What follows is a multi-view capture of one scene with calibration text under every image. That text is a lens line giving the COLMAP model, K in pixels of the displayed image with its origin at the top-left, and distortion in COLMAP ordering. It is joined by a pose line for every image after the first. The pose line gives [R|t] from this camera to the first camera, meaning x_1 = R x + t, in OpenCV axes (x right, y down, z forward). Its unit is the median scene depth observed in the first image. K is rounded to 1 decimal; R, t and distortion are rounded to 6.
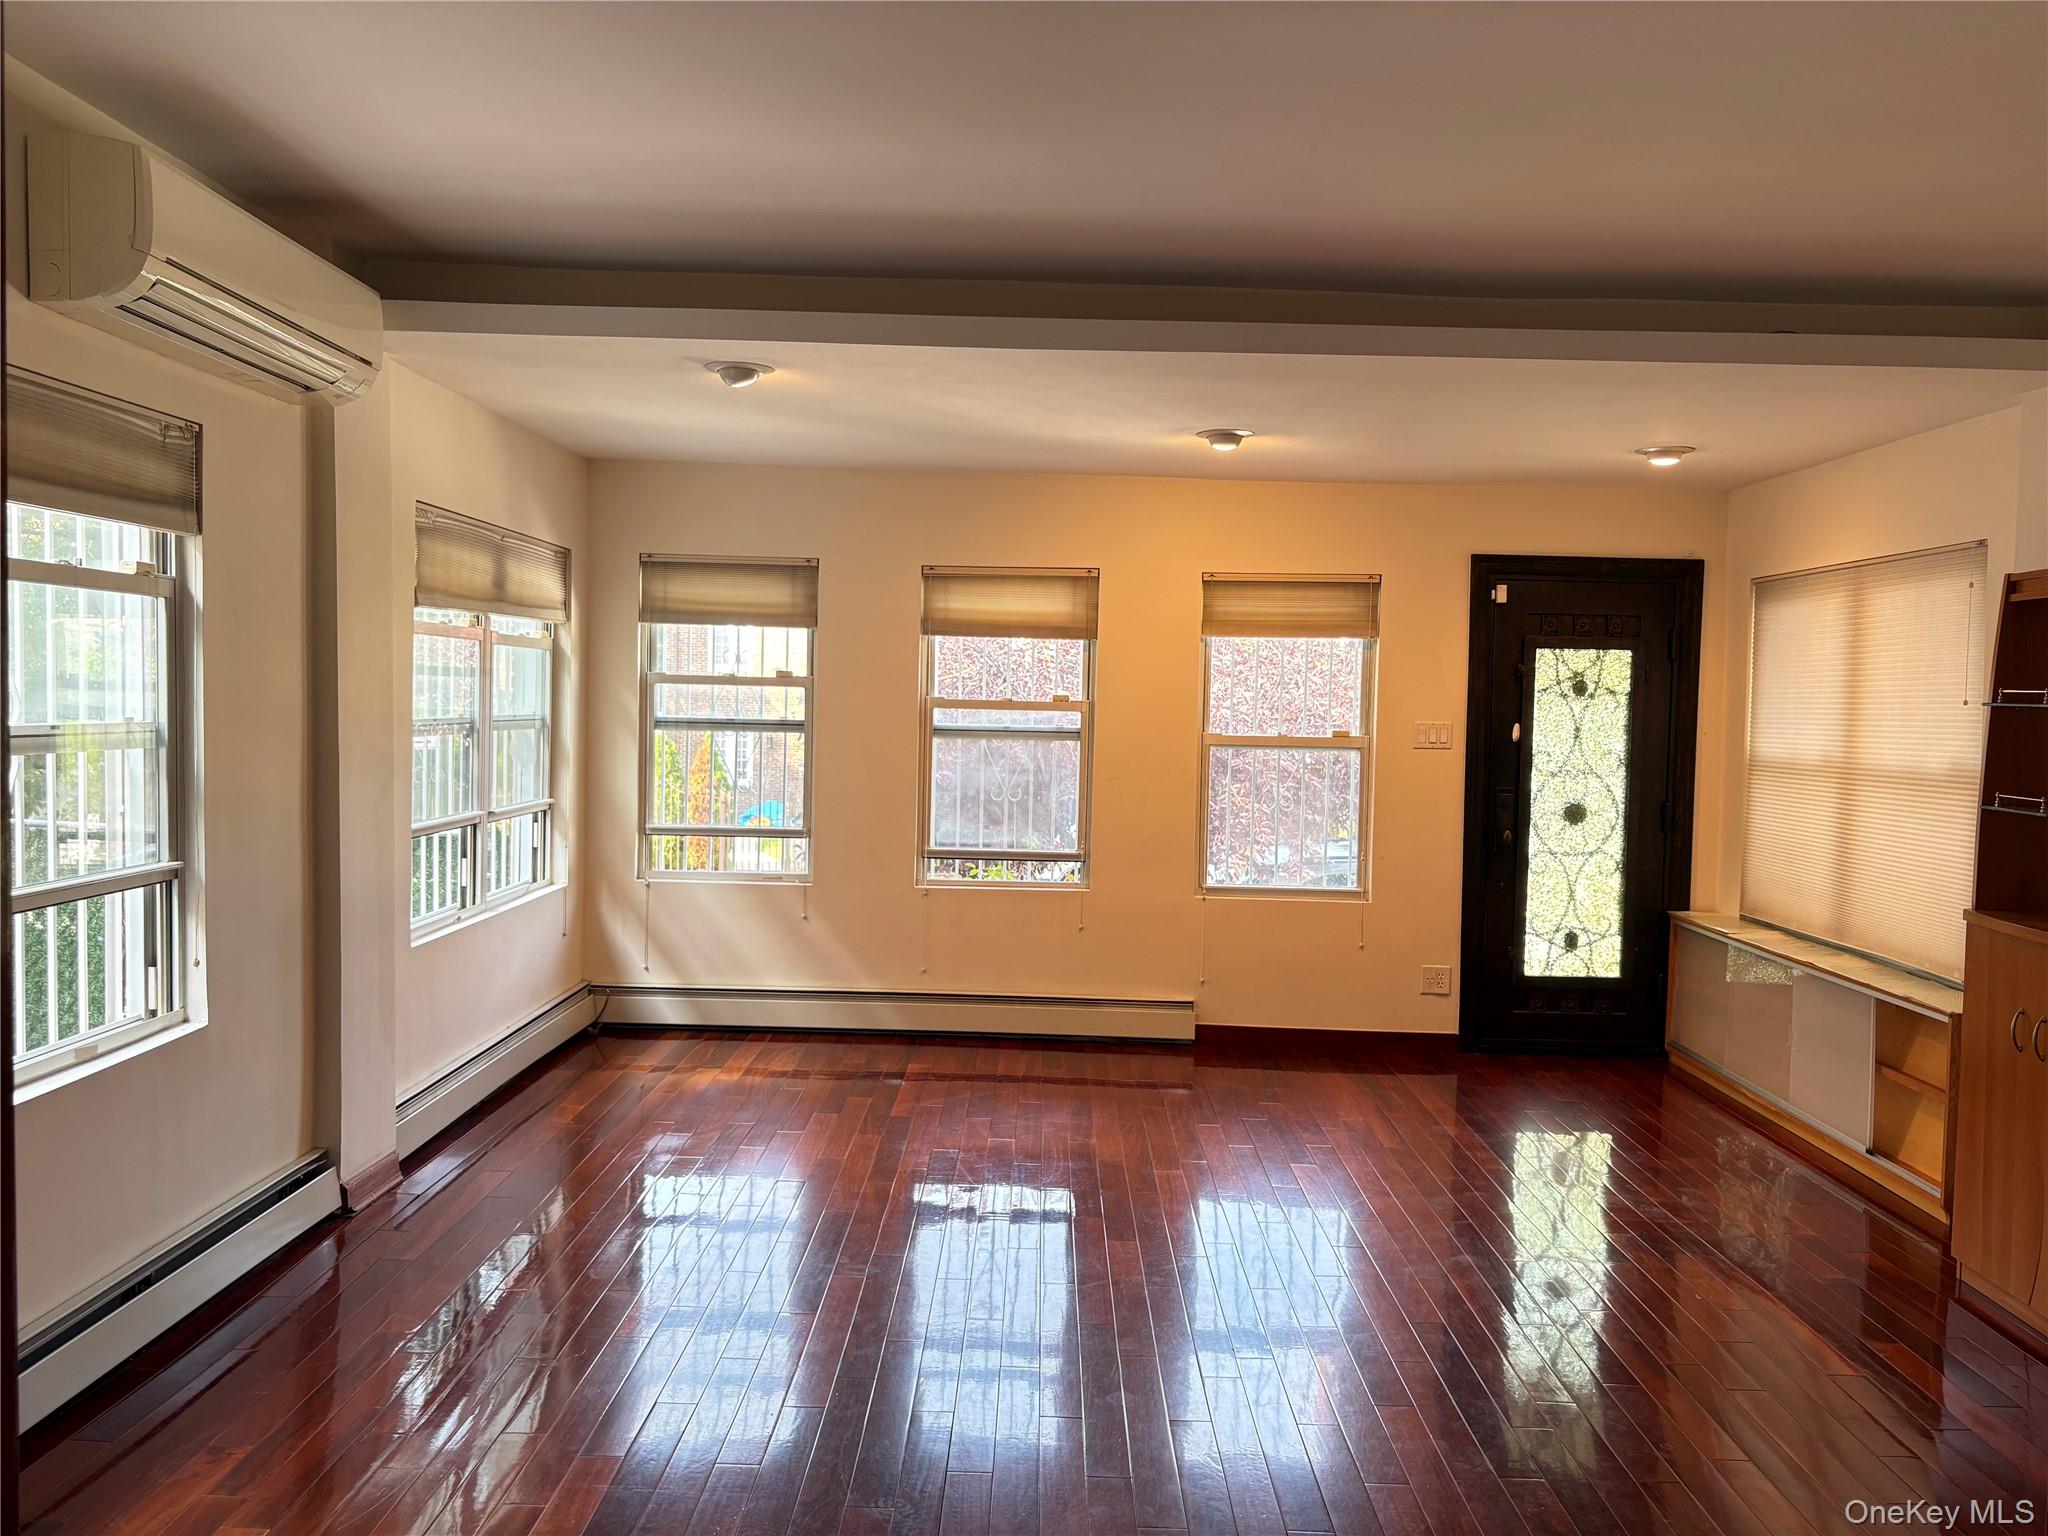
lens RADIAL K [[1562.1, 0, 1039.6], [0, 1562.1, 767.2], [0, 0, 1]] dist [0.049227, -0.055333]
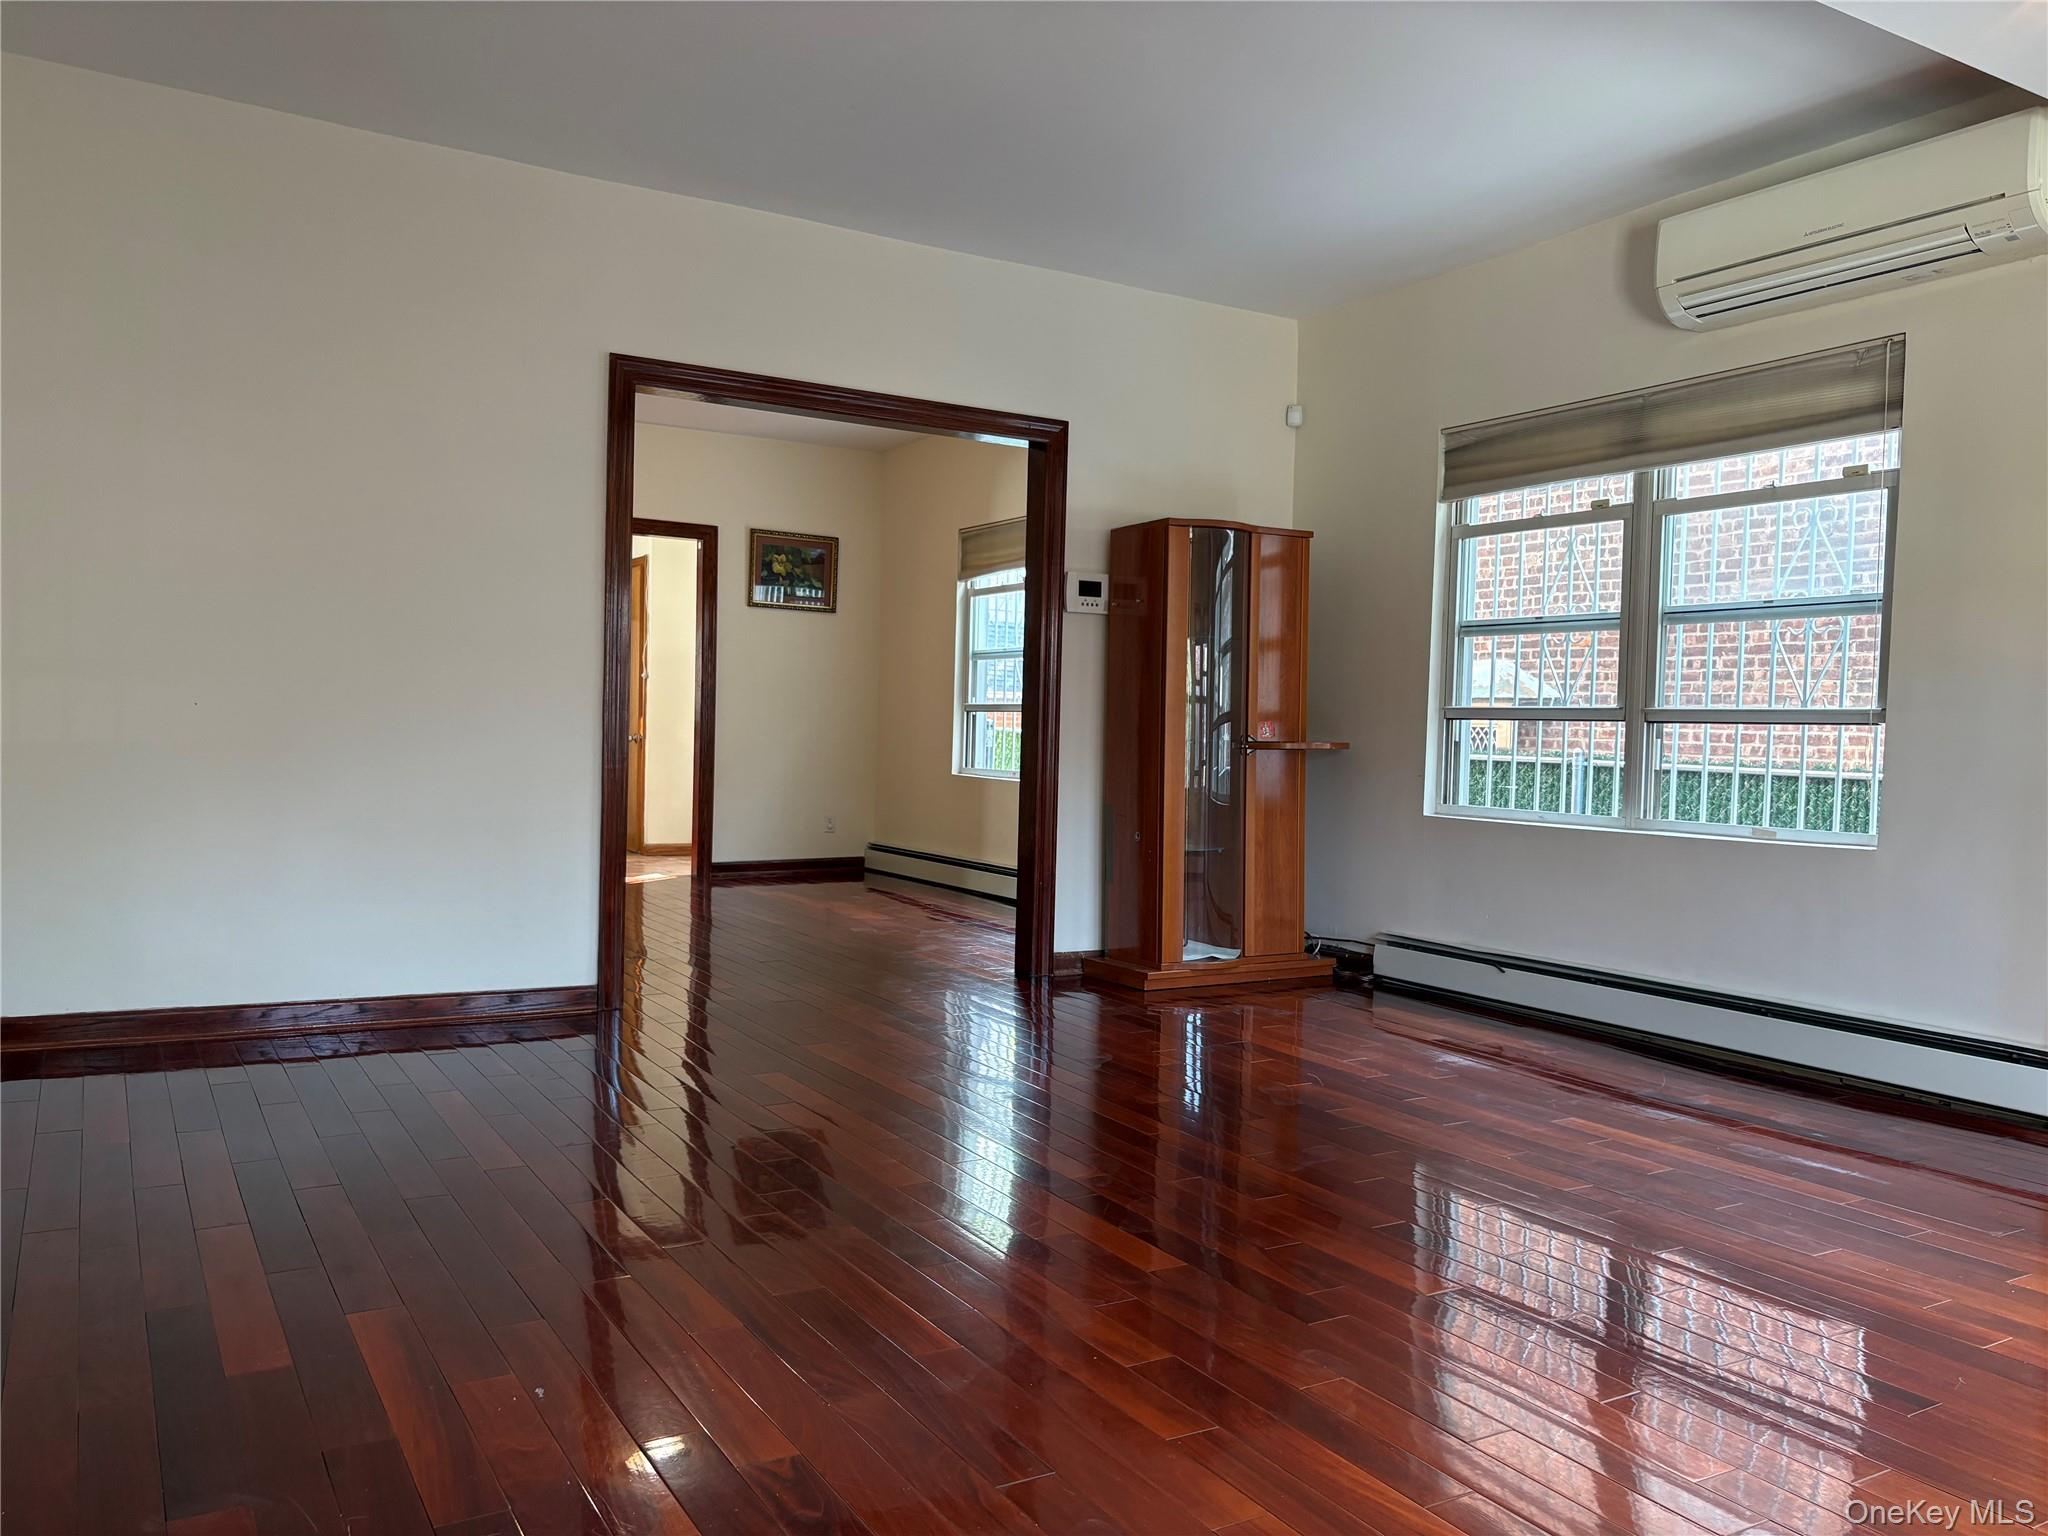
lens RADIAL K [[1562.1, 0, 1019.7], [0, 1562.1, 772.1], [0, 0, 1]] dist [0.049227, -0.055333]
pose [[-0.857935, -0.010746, -0.513646, 0.341380], [-0.051544, 0.996537, 0.065244, 0.034446], [0.511166, 0.082450, -0.855518, 0.927540]]
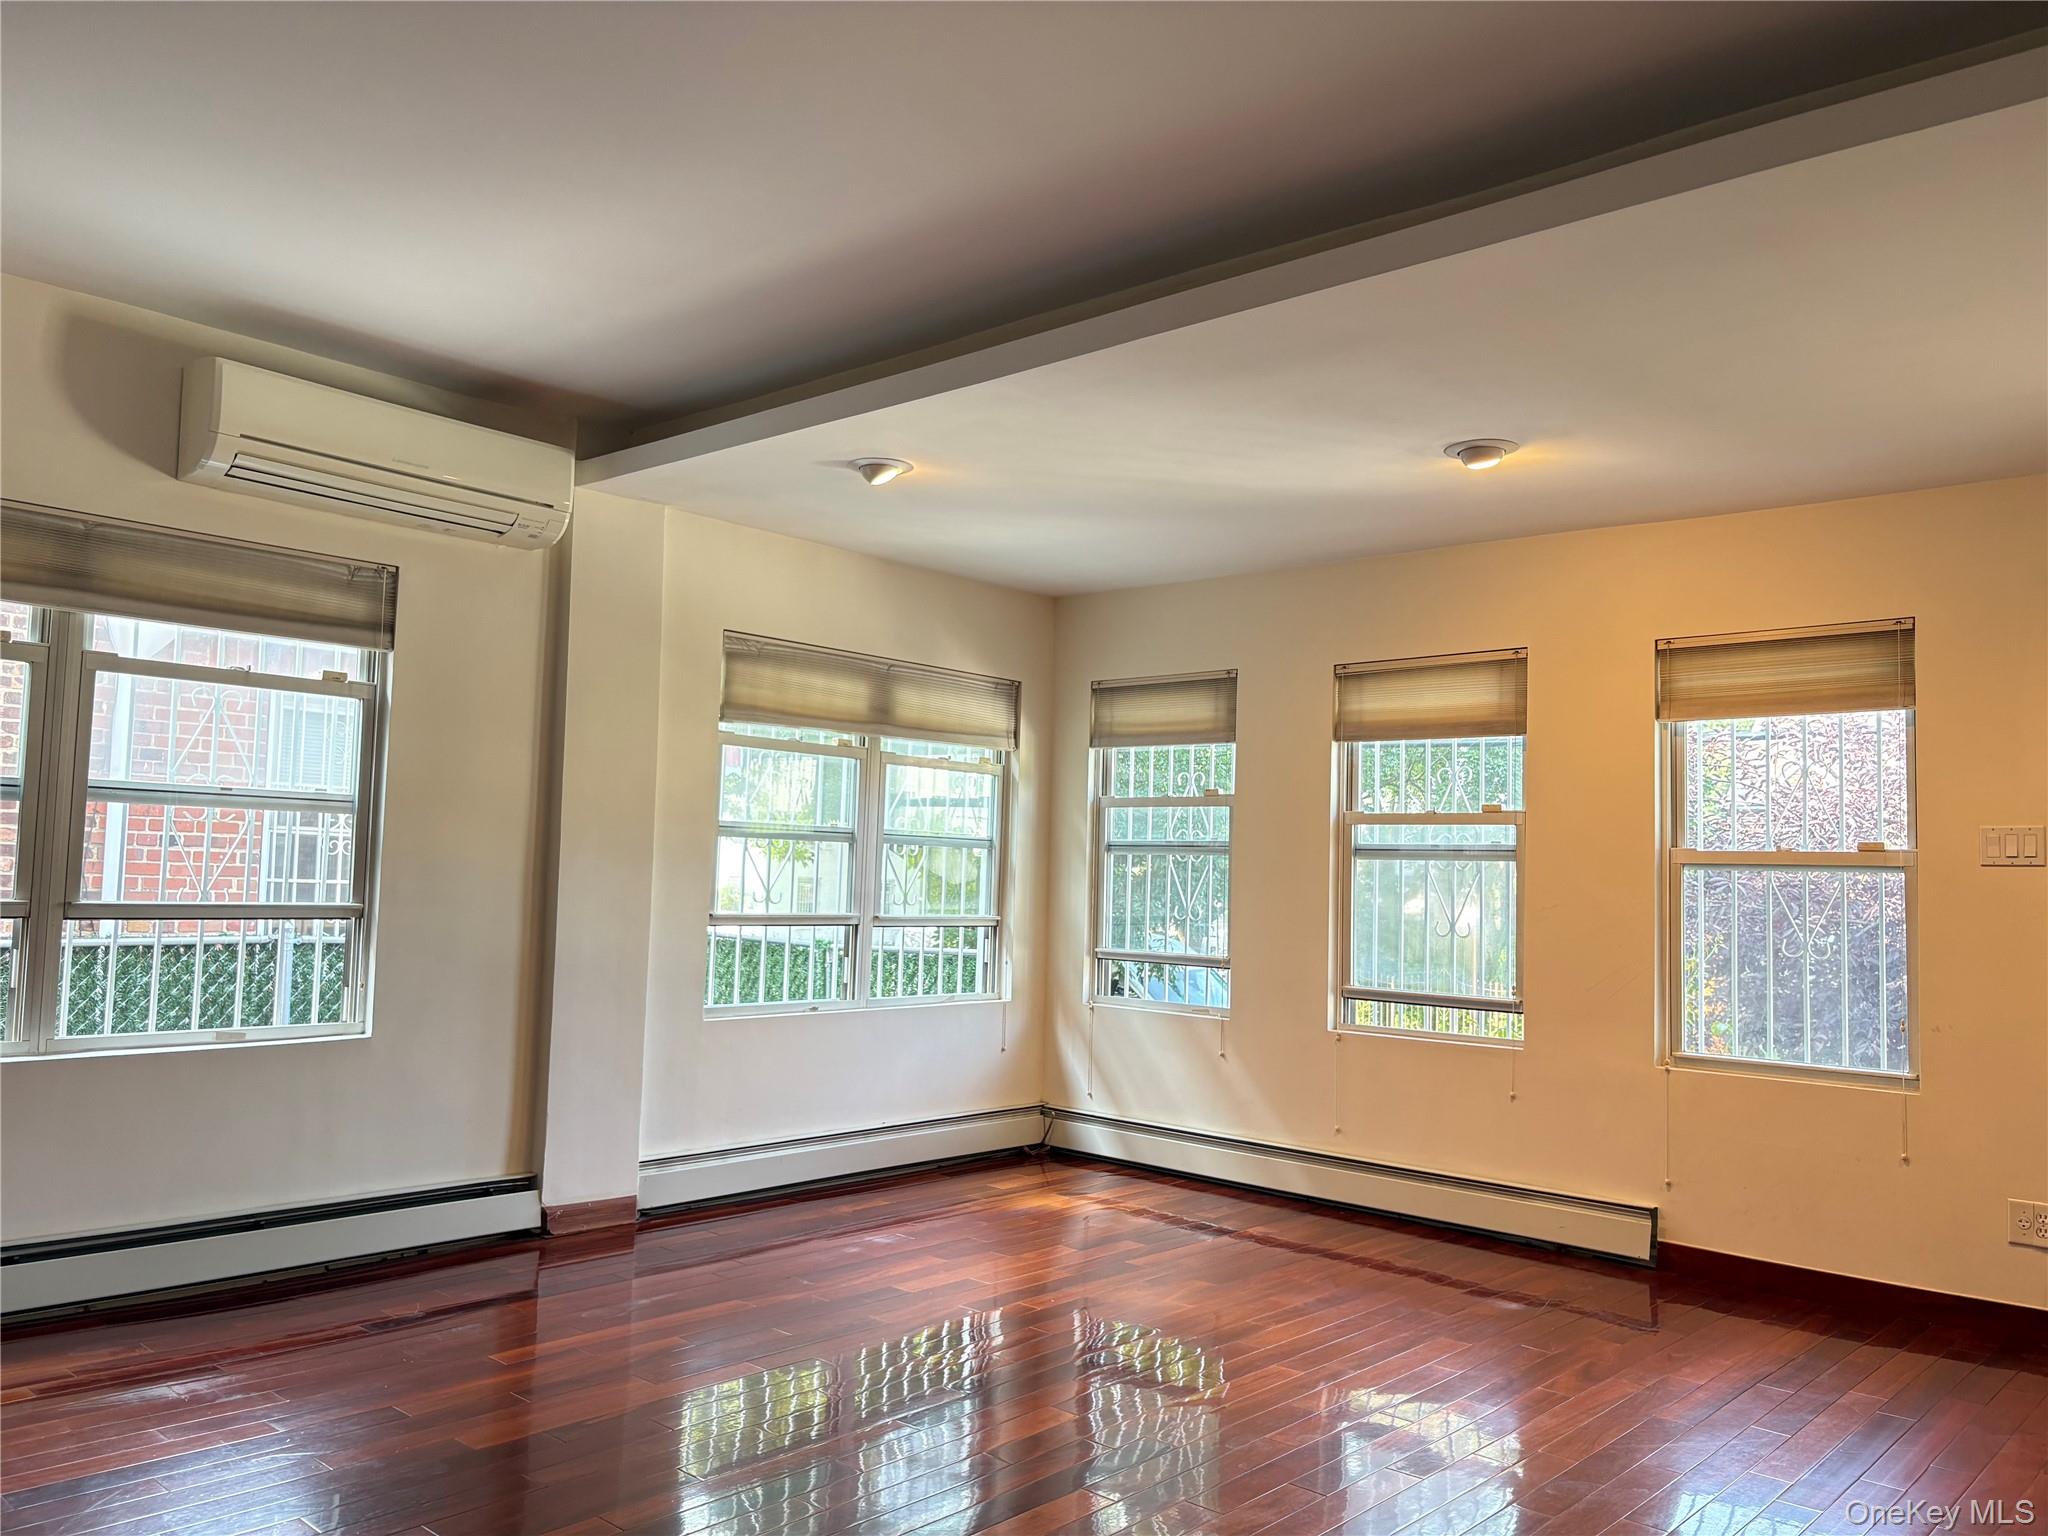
lens RADIAL K [[1562.1, 0, 1019.9], [0, 1562.1, 778.8], [0, 0, 1]] dist [0.049227, -0.055333]
pose [[0.742837, -0.045258, -0.667941, 0.386640], [-0.041376, 0.992701, -0.113278, 0.044568], [0.668193, 0.111784, 0.735542, 0.225261]]
